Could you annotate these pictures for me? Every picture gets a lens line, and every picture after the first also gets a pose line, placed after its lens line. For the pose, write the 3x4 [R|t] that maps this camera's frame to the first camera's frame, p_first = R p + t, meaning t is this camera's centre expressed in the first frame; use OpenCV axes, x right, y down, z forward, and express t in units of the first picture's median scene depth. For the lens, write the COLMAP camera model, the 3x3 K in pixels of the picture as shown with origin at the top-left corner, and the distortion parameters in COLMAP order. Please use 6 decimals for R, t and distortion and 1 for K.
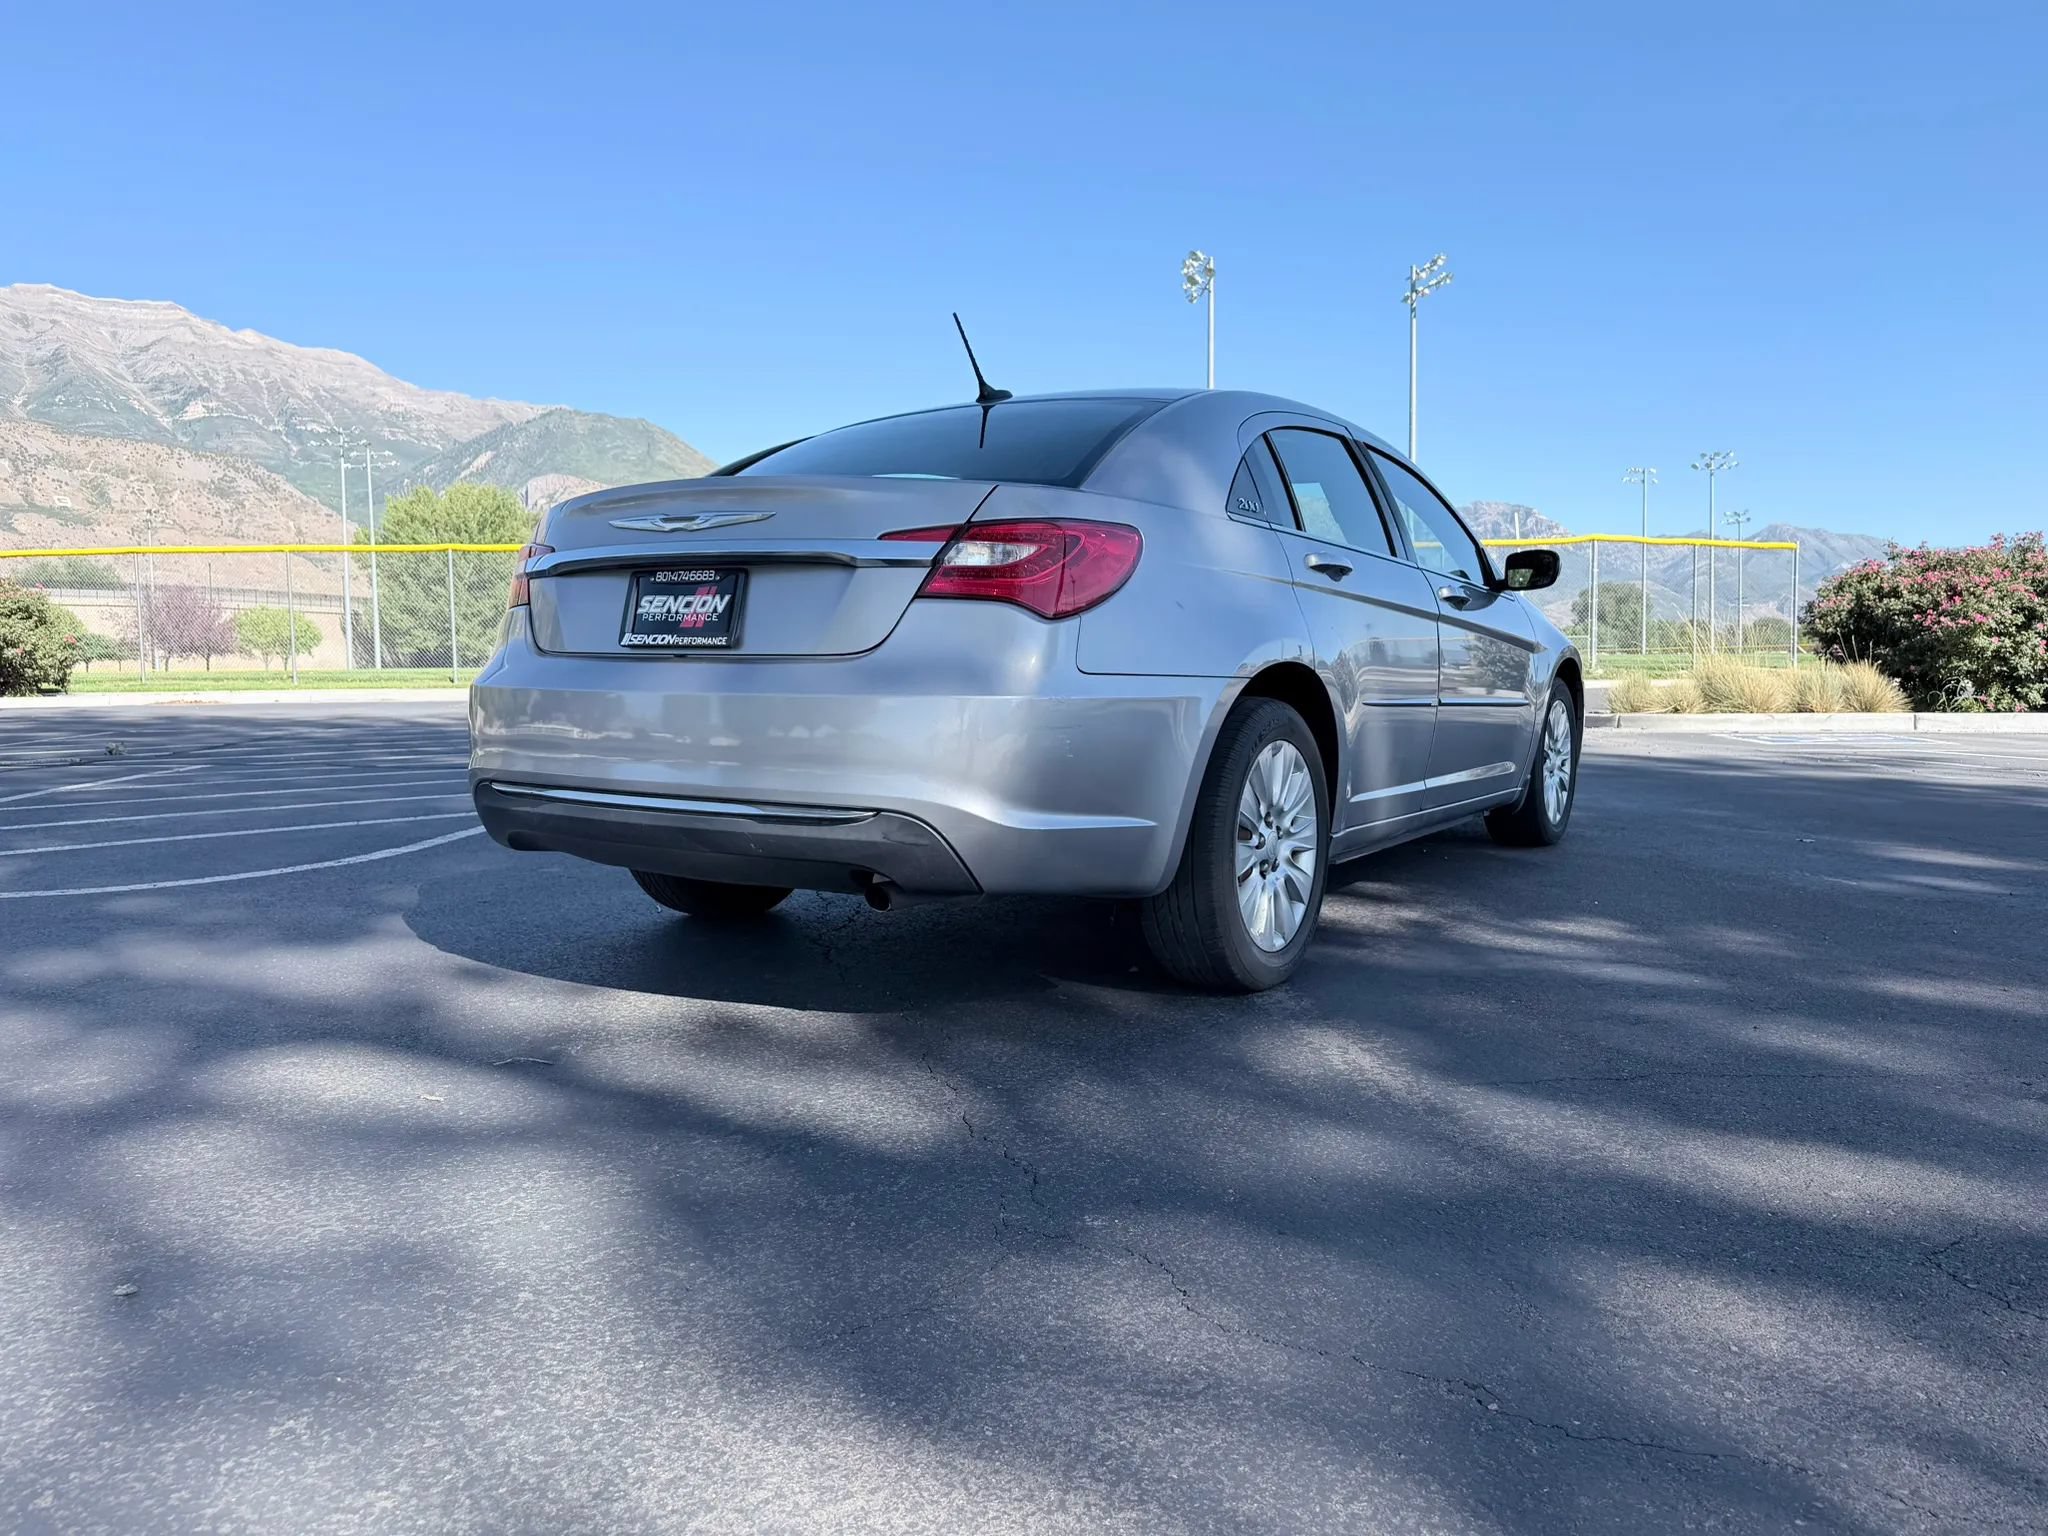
lens RADIAL K [[1455.7, 0, 1031.6], [0, 1455.7, 755.6], [0, 0, 1]] dist [0.070705, -0.081422]
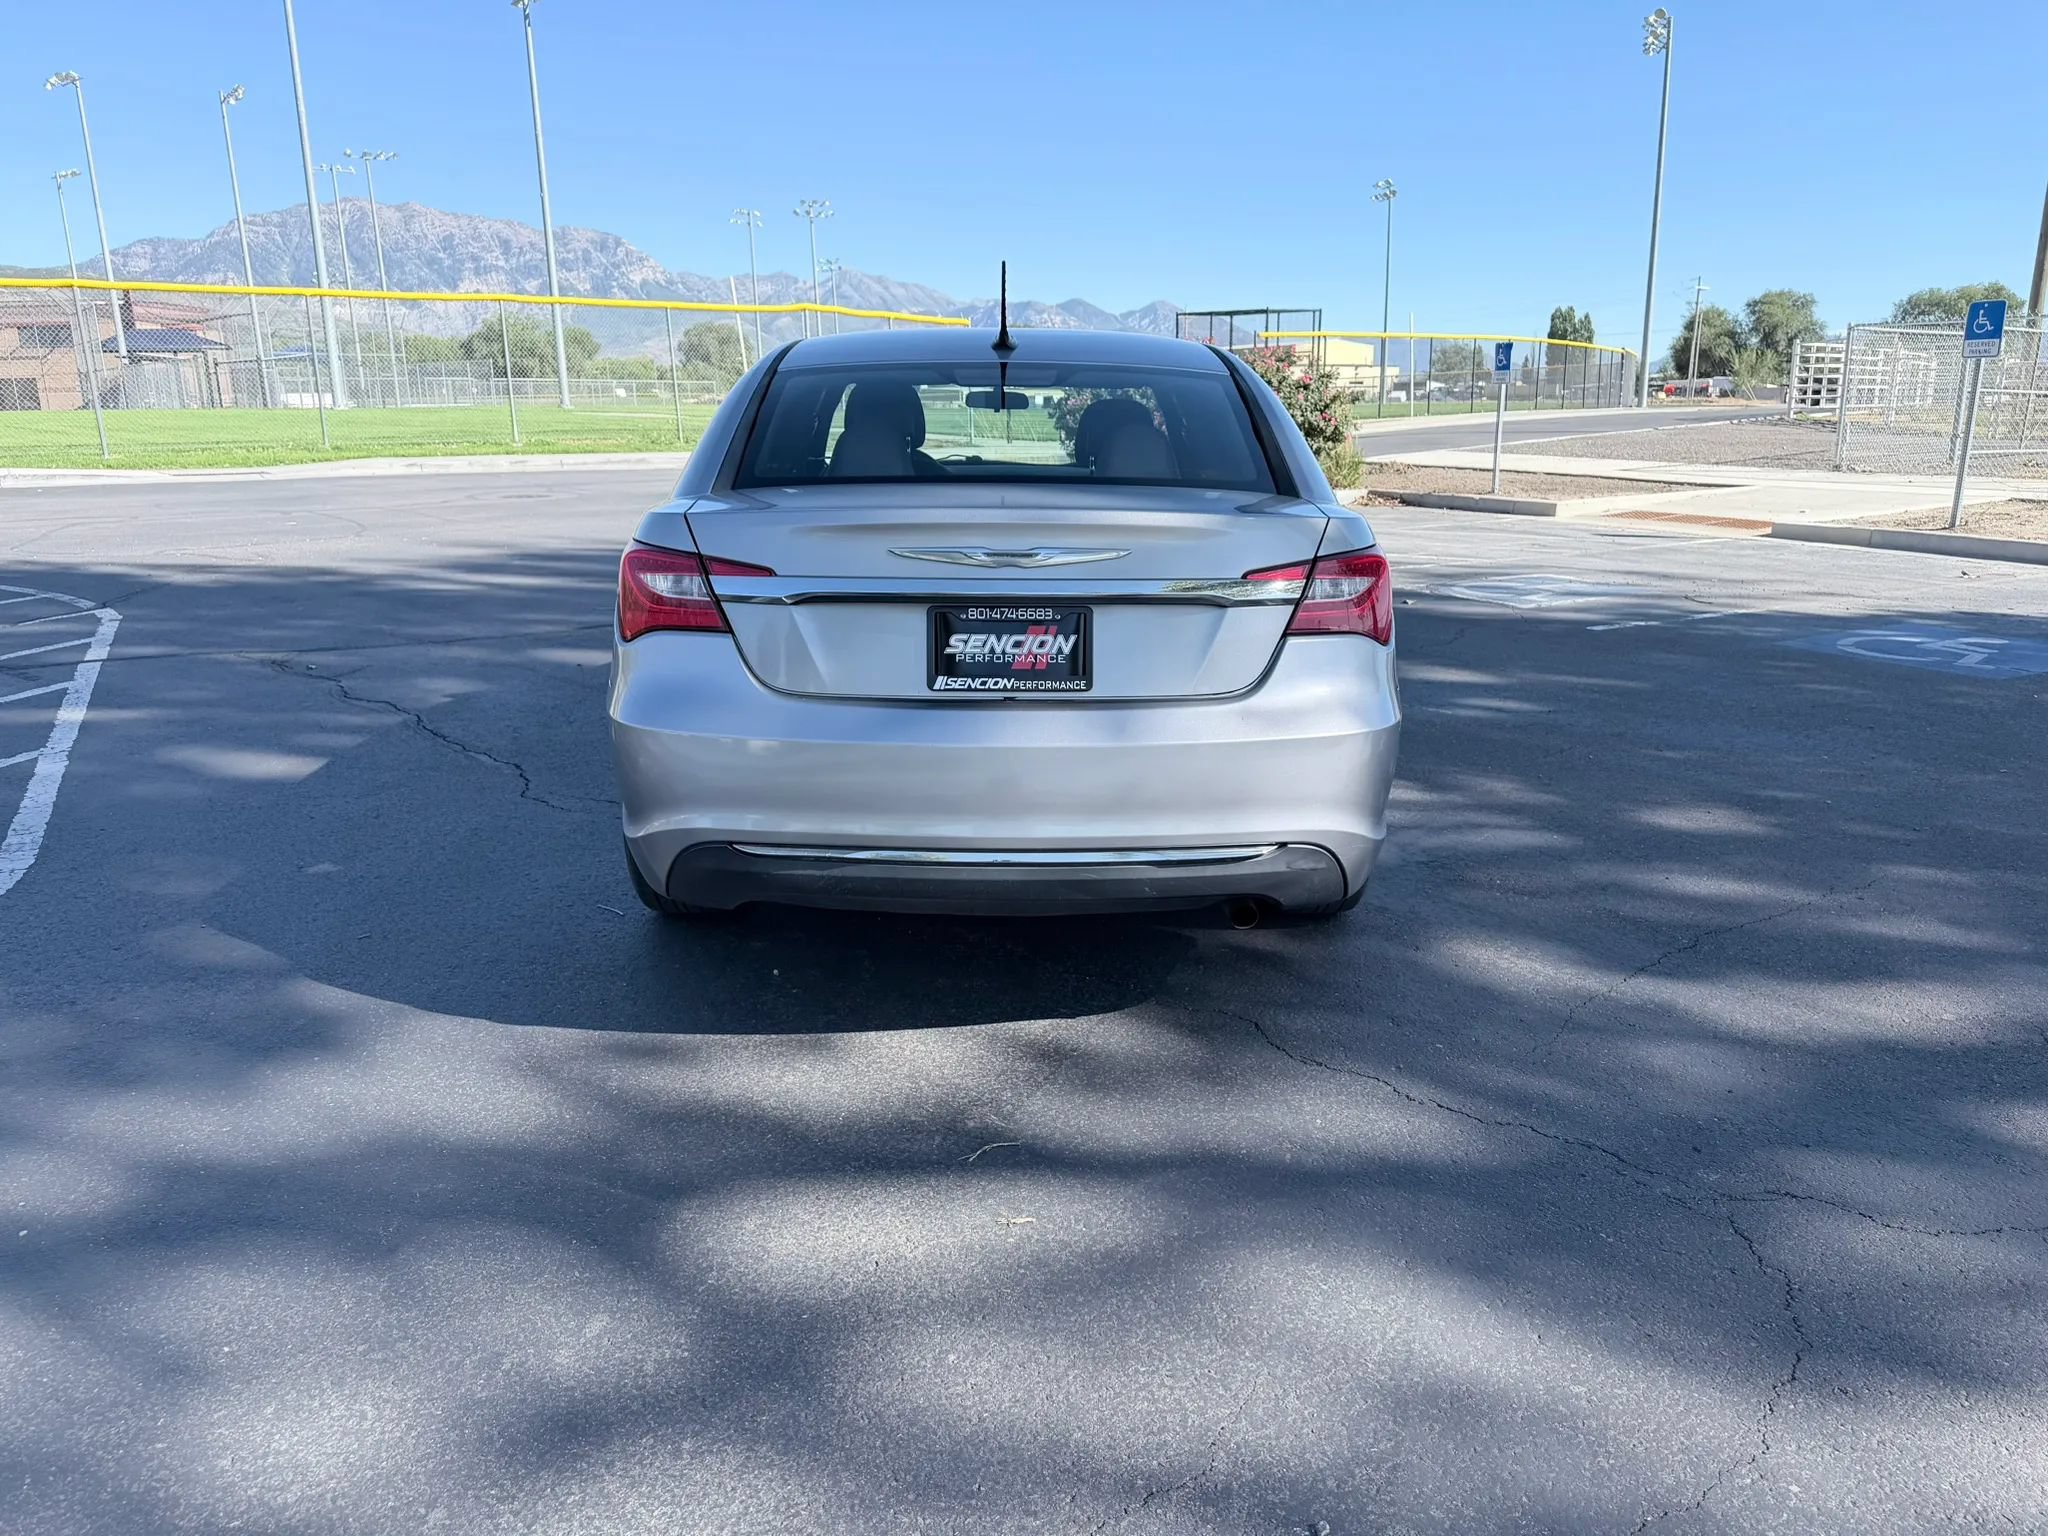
lens RADIAL K [[1455.7, 0, 1024.5], [0, 1455.7, 765.4], [0, 0, 1]] dist [0.070705, -0.081422]
pose [[0.833012, -0.134349, 0.536694, -0.450505], [0.035237, 0.980982, 0.190874, -0.124313], [-0.552131, -0.140089, 0.821904, 0.130587]]
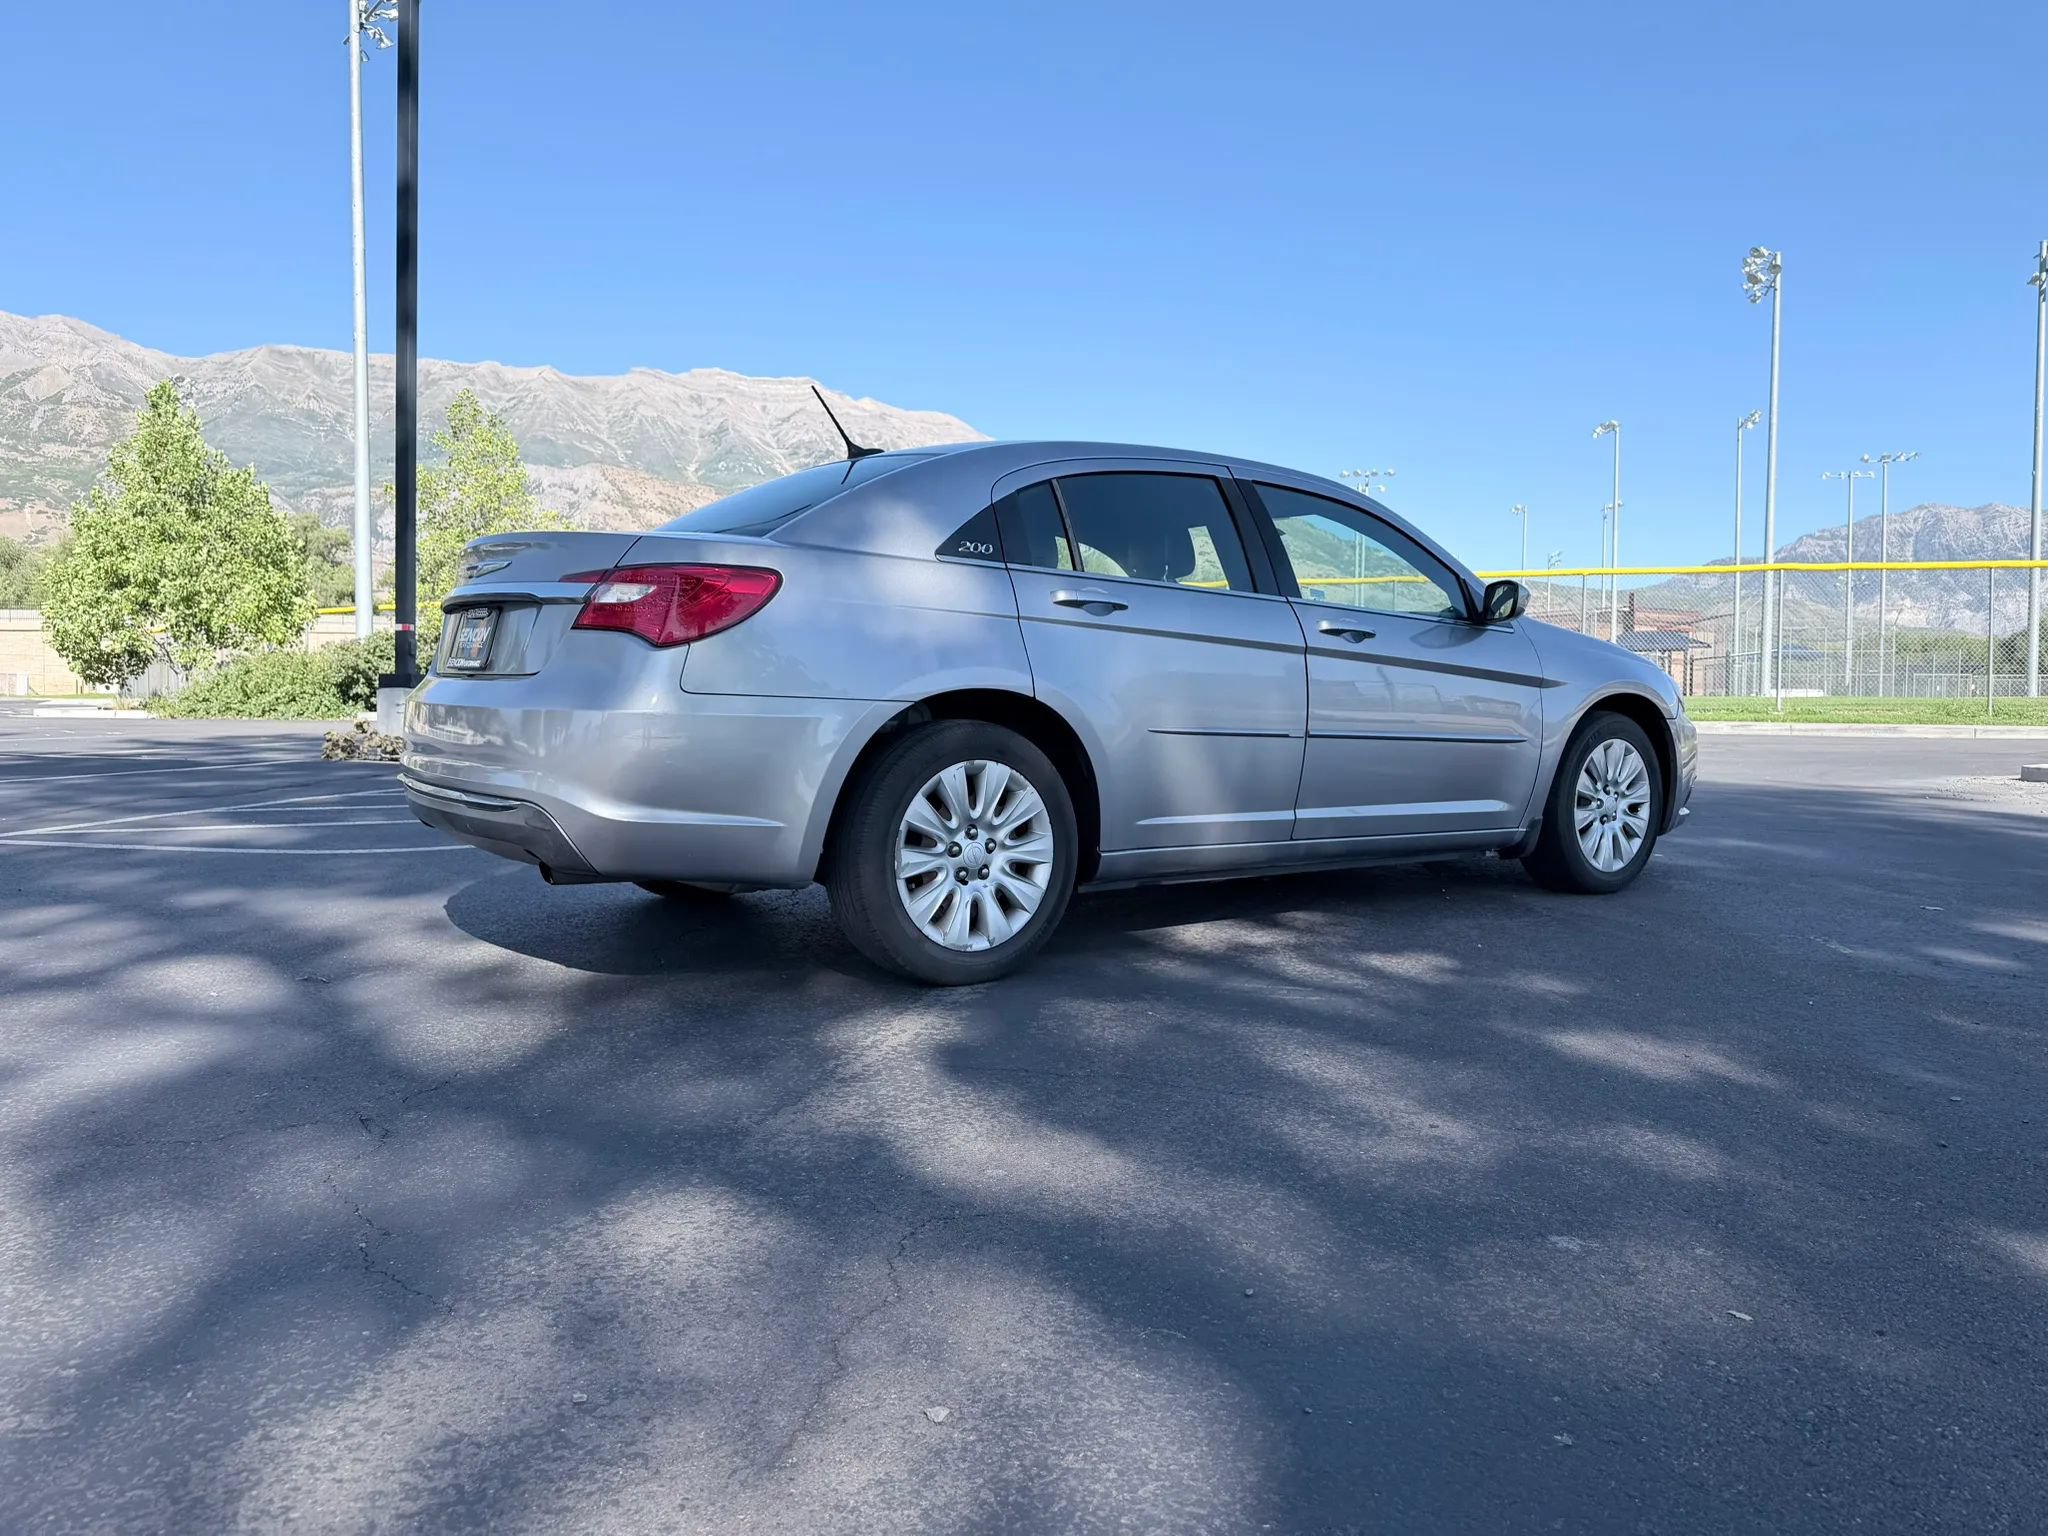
lens RADIAL K [[1455.7, 0, 1043.3], [0, 1455.7, 771.3], [0, 0, 1]] dist [0.070705, -0.081422]
pose [[0.931947, 0.034866, -0.360913, 0.414140], [-0.039154, 0.999223, -0.004571, 0.000993], [0.360473, 0.018391, 0.932588, -0.004258]]
